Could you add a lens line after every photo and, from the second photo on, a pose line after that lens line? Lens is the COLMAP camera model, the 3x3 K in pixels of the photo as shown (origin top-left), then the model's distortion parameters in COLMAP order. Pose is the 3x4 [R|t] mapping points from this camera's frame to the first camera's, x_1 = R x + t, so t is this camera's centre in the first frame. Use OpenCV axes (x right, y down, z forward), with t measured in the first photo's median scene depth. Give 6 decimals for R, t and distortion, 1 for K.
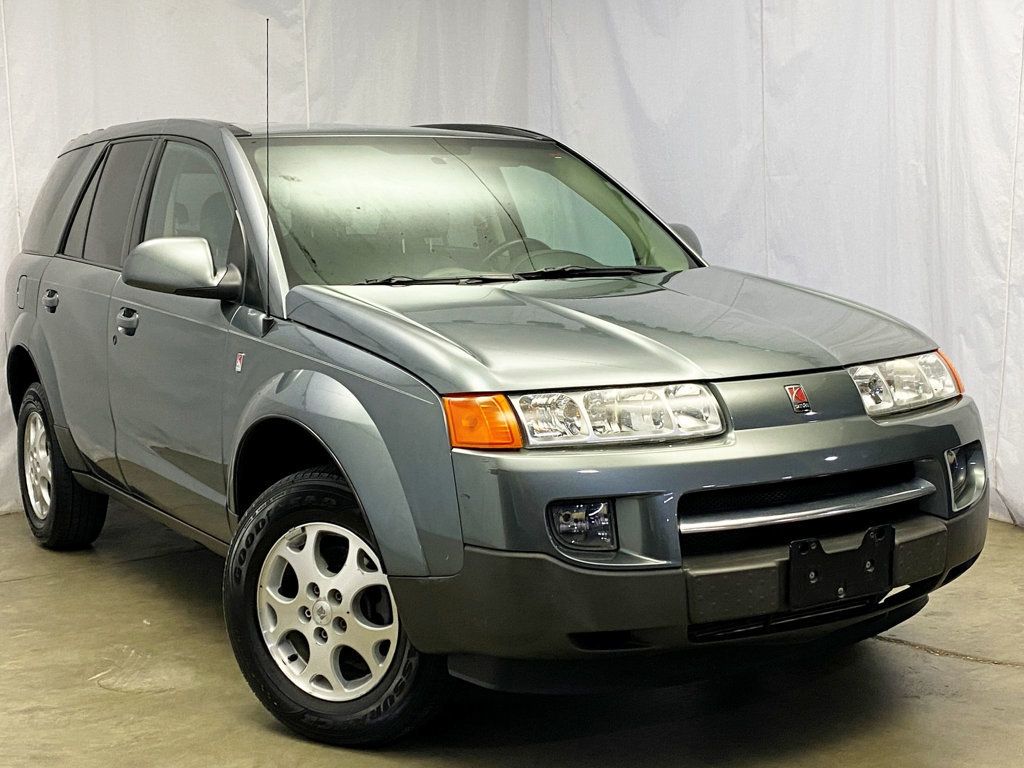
lens RADIAL K [[1433.6, 0, 512.4], [0, 1433.6, 383.6], [0, 0, 1]] dist [0.009389, 0.000000]
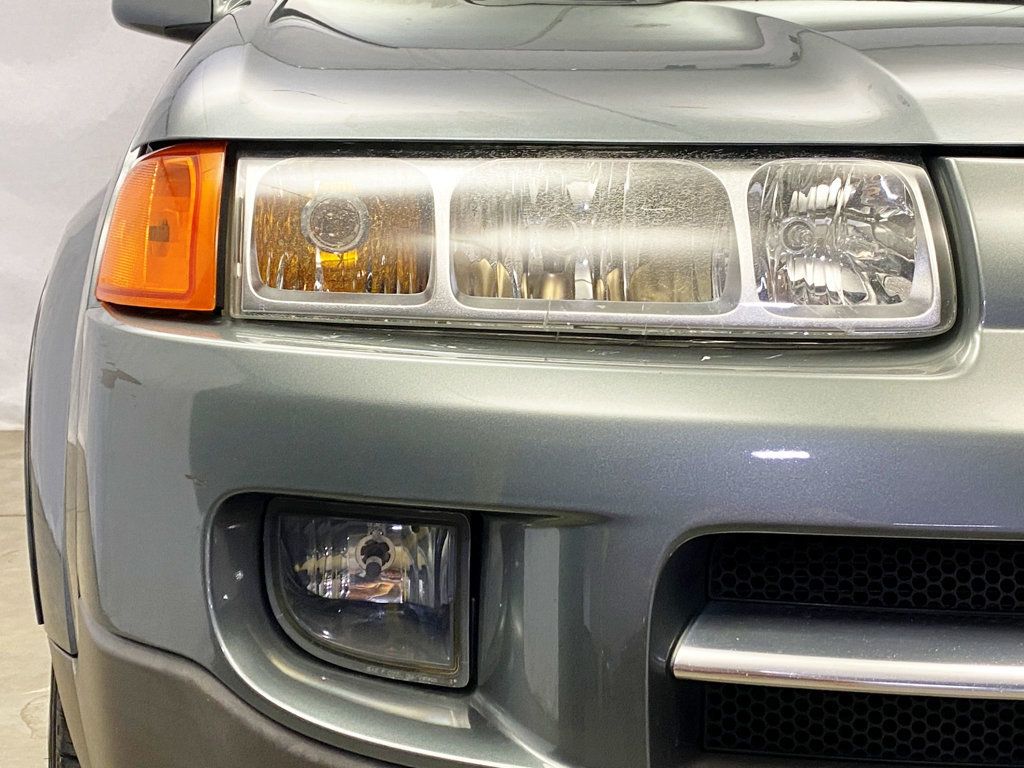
lens RADIAL K [[1464.0, 0, 512.3], [0, 1464.0, 385.2], [0, 0, 1]] dist [0.081884, 0.000000]
pose [[0.889338, 0.103768, -0.445321, 0.199175], [-0.084158, 0.994418, 0.063648, 0.033043], [0.449440, -0.019128, 0.893106, 0.712206]]
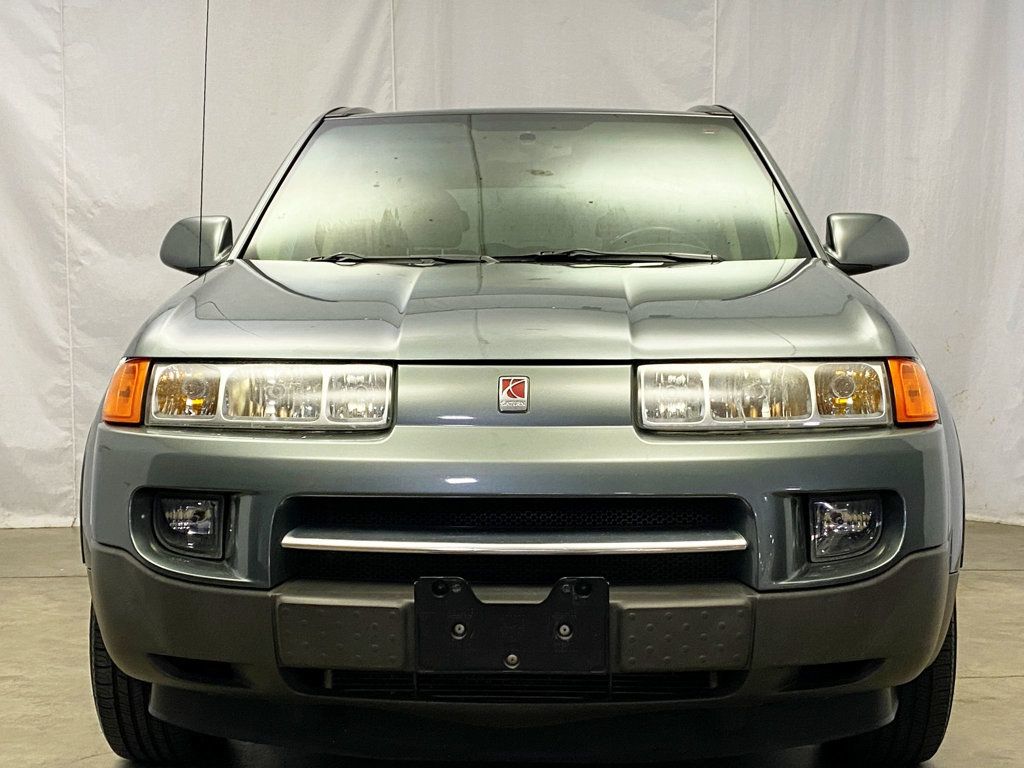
lens RADIAL K [[1464.0, 0, 512.1], [0, 1464.0, 383.7], [0, 0, 1]] dist [0.081884, 0.000000]
pose [[0.849391, 0.053780, -0.525018, 0.613750], [-0.078439, 0.996610, -0.024814, 0.024959], [0.521903, 0.062258, 0.850730, 0.365990]]
